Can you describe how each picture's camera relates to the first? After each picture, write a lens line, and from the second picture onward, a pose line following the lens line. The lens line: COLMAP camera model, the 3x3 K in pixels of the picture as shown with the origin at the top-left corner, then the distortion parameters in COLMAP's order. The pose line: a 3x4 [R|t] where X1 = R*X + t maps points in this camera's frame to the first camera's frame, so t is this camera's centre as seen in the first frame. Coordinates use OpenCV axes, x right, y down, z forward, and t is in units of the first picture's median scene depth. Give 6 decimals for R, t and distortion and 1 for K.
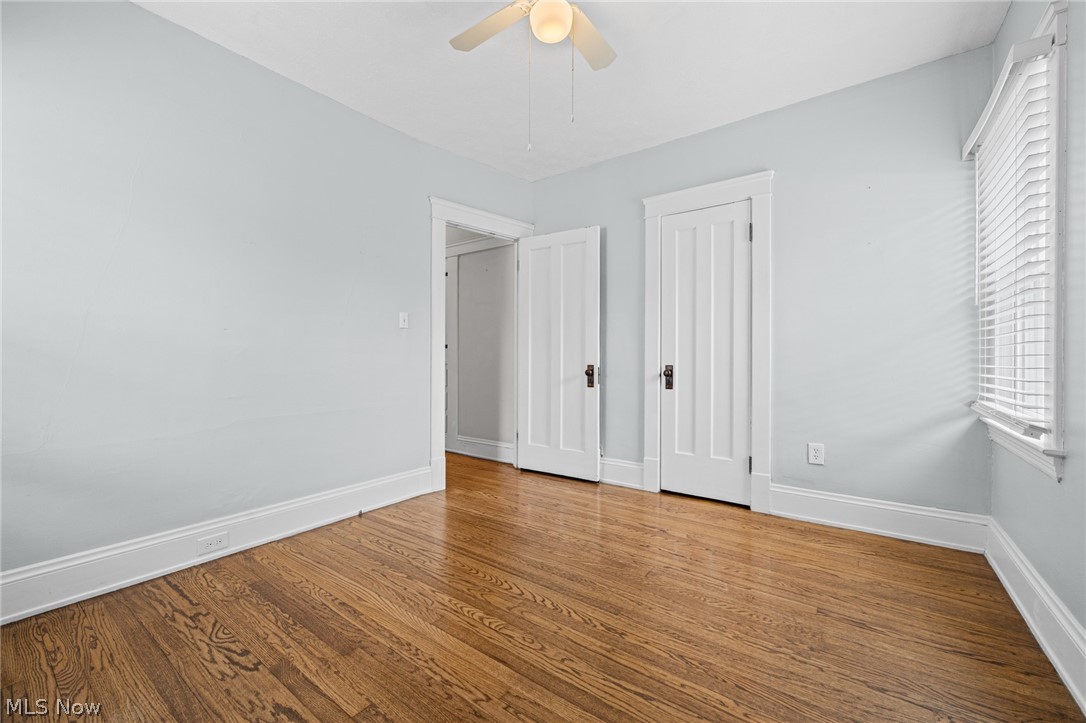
lens RADIAL K [[428.7, 0, 542.4], [0, 428.7, 359.9], [0, 0, 1]] dist [-0.002104, -0.000143]
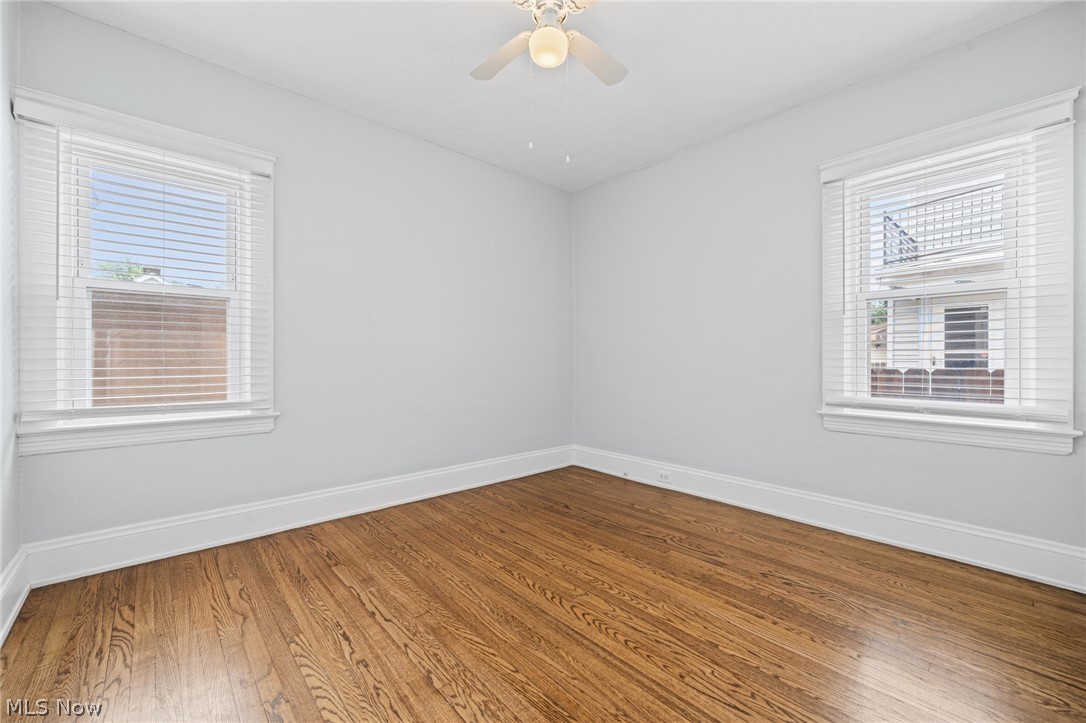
lens RADIAL K [[428.7, 0, 545.3], [0, 428.7, 360.2], [0, 0, 1]] dist [-0.002104, -0.000143]
pose [[-0.980372, -0.000975, 0.197153, -0.190272], [-0.000170, 0.999992, 0.004104, -0.009837], [-0.197156, 0.003990, -0.980364, 2.098558]]
